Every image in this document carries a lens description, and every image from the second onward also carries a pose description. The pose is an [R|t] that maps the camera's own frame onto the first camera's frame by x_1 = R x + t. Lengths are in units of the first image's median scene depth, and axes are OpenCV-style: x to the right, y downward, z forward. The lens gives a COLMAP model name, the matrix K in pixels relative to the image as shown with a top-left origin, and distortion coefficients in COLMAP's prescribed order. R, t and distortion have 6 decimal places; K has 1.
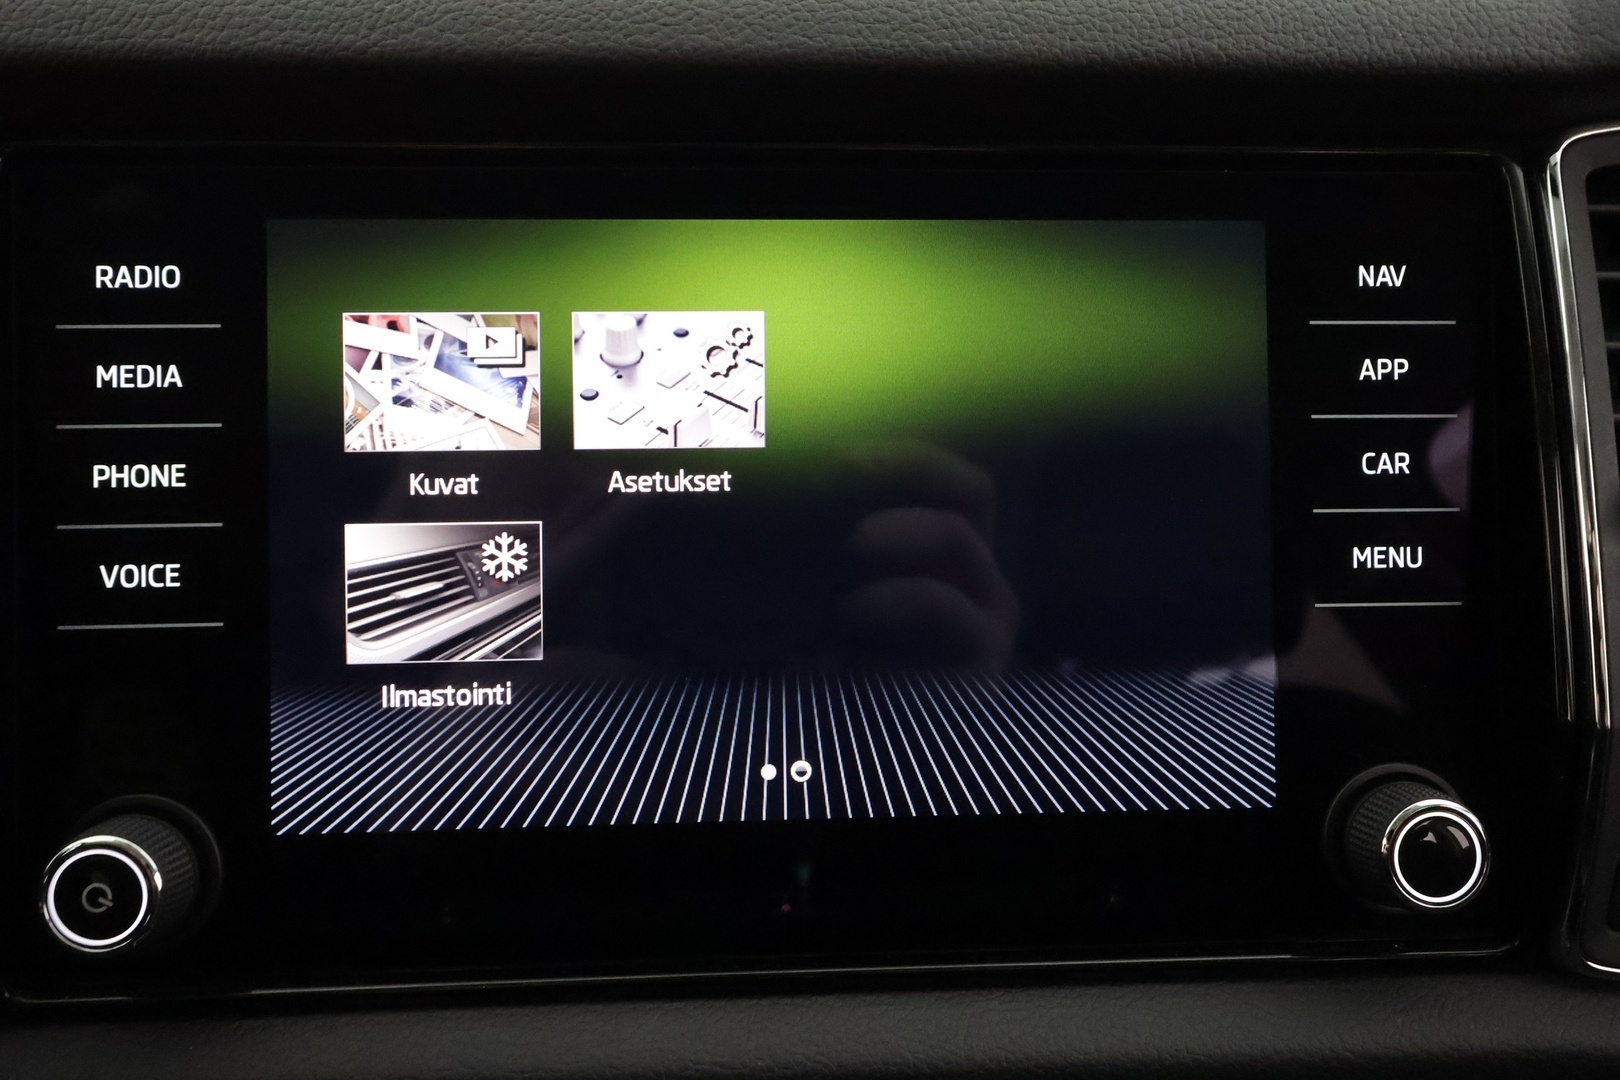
lens RADIAL K [[1281.8, 0, 812.1], [0, 1281.8, 539.4], [0, 0, 1]] dist [-0.005670, 0.003077]
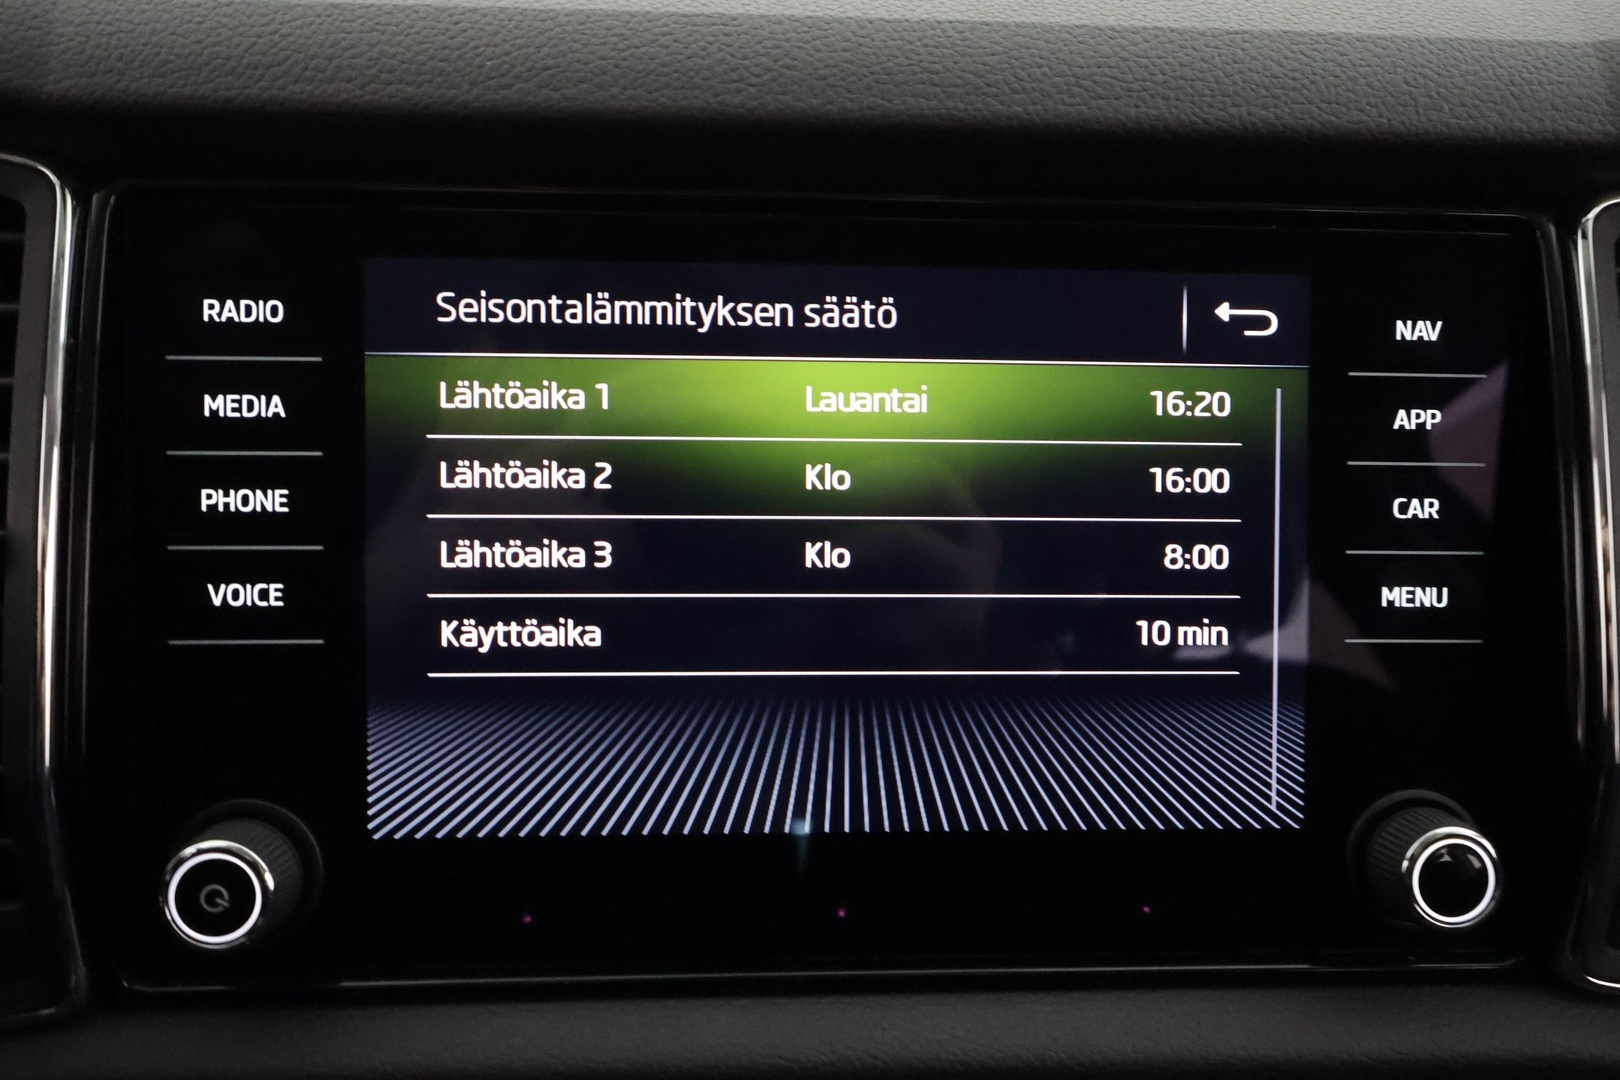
lens RADIAL K [[1281.8, 0, 808.0], [0, 1281.8, 539.9], [0, 0, 1]] dist [-0.005670, 0.003077]
pose [[0.999812, 0.018959, 0.004028, -0.064329], [-0.019088, 0.999212, 0.034796, -0.064590], [-0.003365, -0.034867, 0.999386, -0.065087]]
